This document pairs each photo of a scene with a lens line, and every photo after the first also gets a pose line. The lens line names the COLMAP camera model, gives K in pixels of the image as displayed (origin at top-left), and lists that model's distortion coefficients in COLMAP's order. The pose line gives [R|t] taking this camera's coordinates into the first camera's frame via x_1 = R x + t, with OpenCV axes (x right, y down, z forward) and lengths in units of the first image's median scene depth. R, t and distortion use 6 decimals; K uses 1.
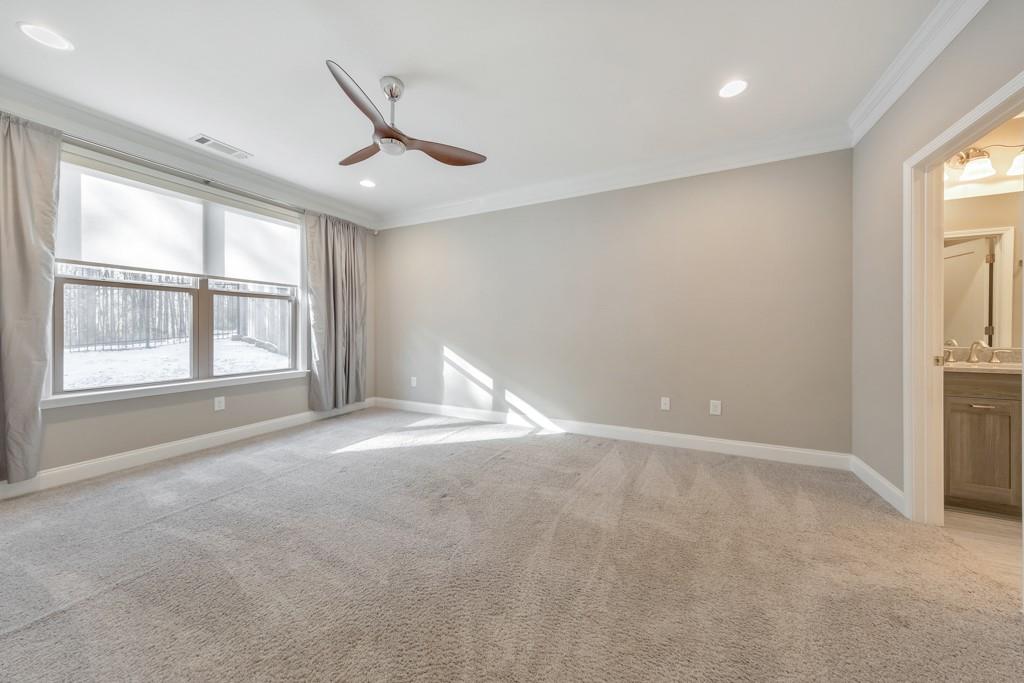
lens RADIAL K [[357.1, 0, 512.3], [0, 357.1, 331.0], [0, 0, 1]] dist [0.000951, 0.000024]
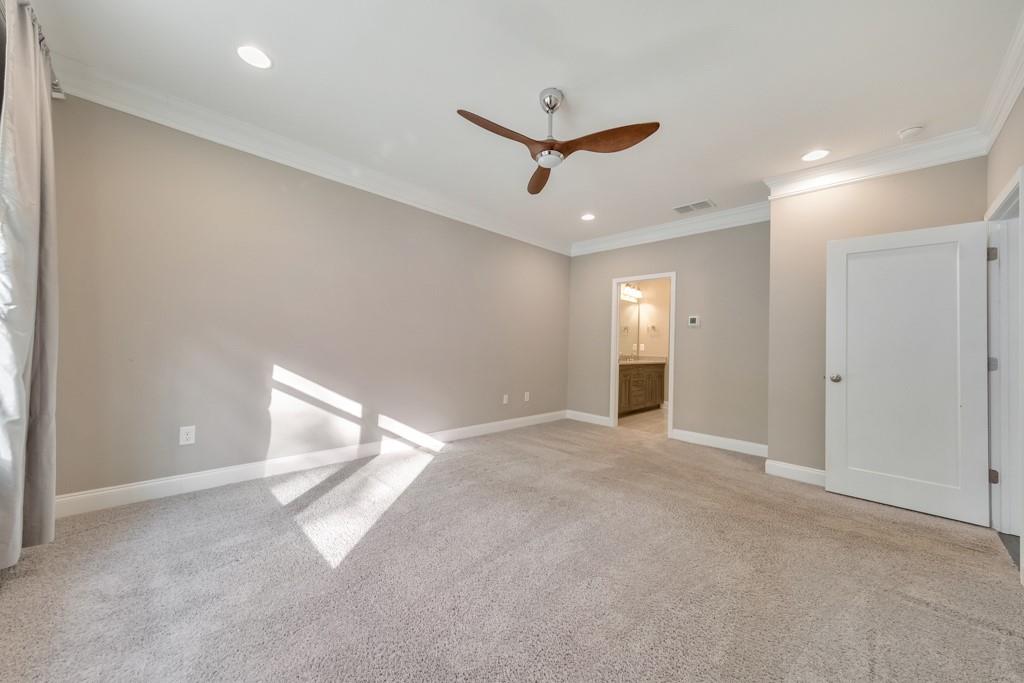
lens RADIAL K [[367.7, 0, 514.8], [0, 367.7, 335.6], [0, 0, 1]] dist [-0.000673, -0.000035]
pose [[0.319053, 0.035845, 0.947059, -0.781330], [-0.013039, 0.999356, -0.033432, 0.008678], [-0.947647, -0.001683, 0.319315, 0.465470]]
